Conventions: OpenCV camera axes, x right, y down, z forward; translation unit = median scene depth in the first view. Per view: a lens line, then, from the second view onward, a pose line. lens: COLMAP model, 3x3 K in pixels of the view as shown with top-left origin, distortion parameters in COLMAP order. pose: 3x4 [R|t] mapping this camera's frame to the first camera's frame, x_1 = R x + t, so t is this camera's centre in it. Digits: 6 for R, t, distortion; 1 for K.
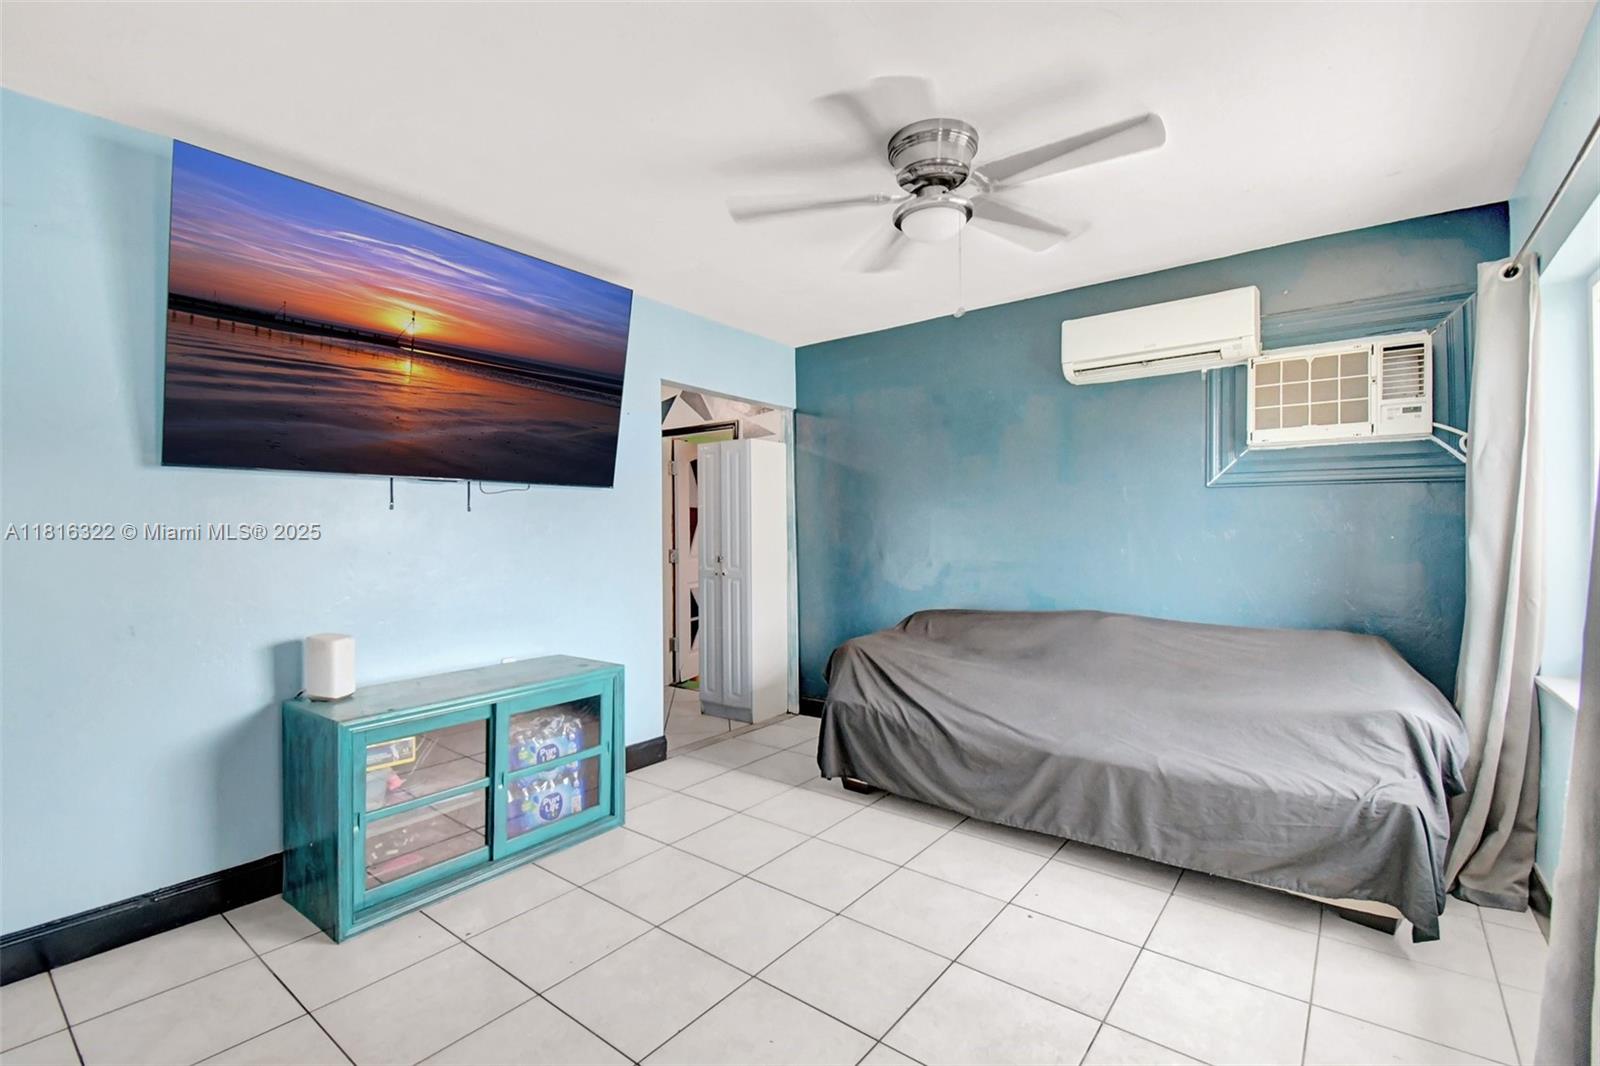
lens RADIAL K [[702.7, 0, 796.7], [0, 702.7, 539.0], [0, 0, 1]] dist [0.005120, -0.011148]
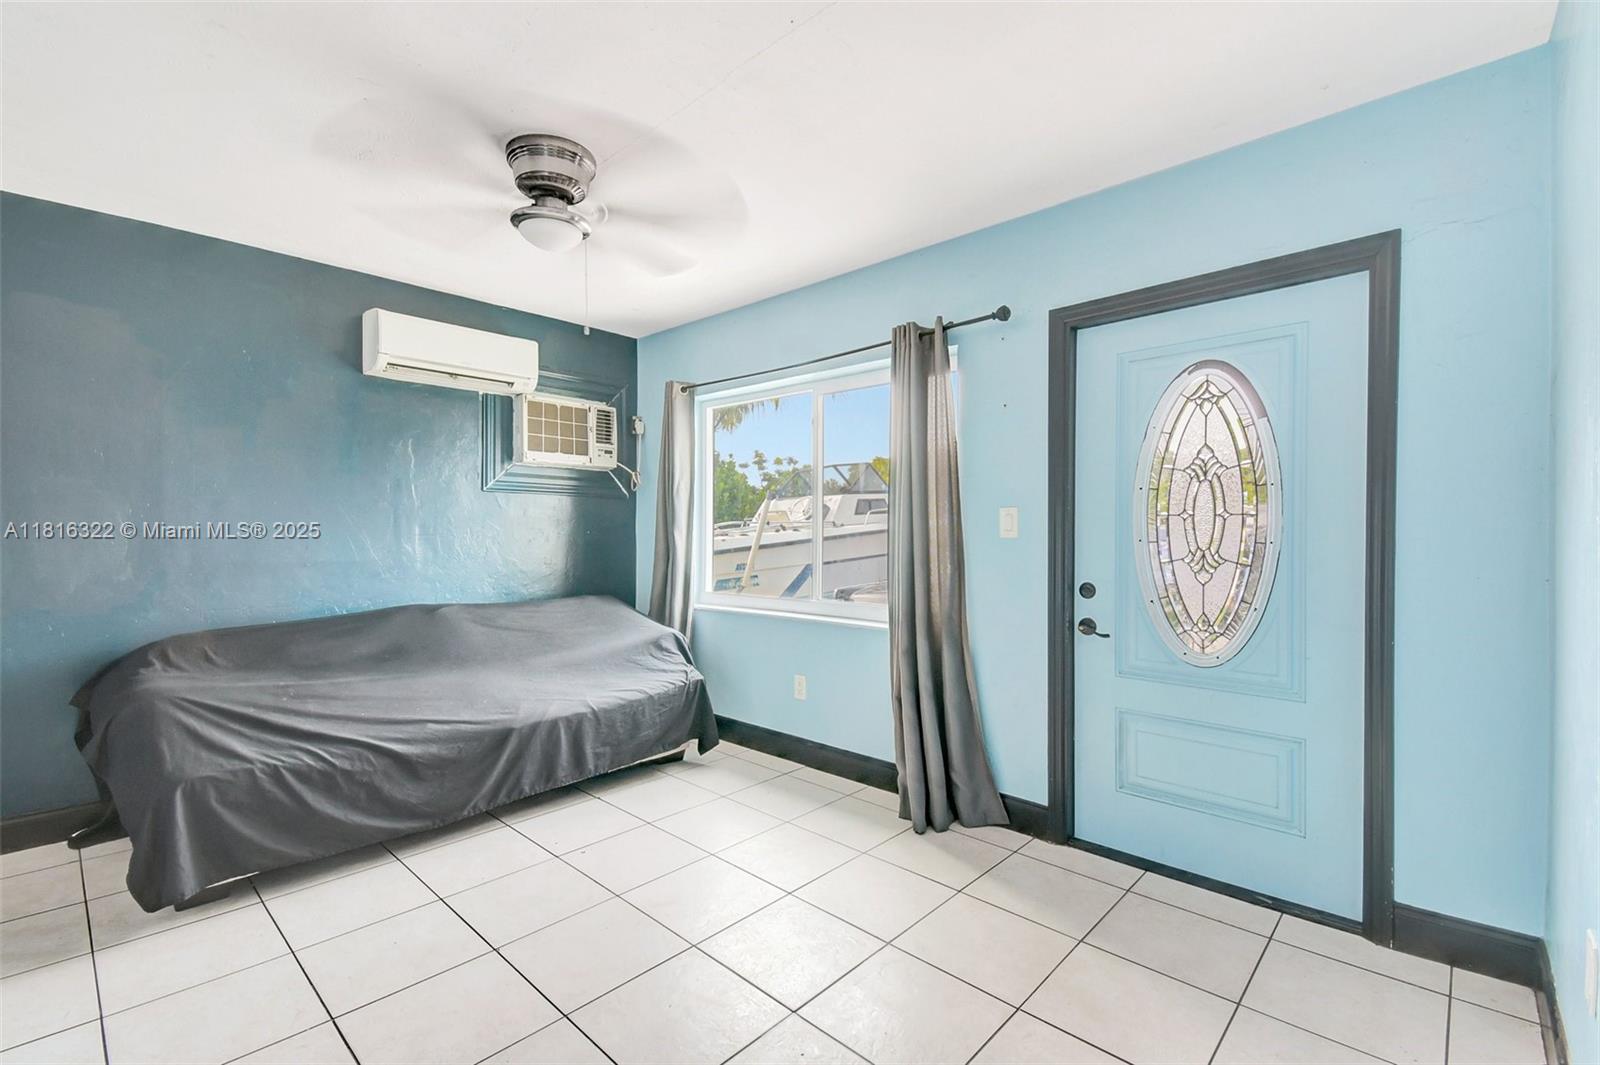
lens RADIAL K [[702.7, 0, 796.7], [0, 702.7, 538.5], [0, 0, 1]] dist [0.005120, -0.011148]
pose [[0.073052, -0.011150, 0.997266, -0.663416], [0.007058, 0.999918, 0.010662, -0.002309], [-0.997303, 0.006259, 0.073125, 0.442218]]
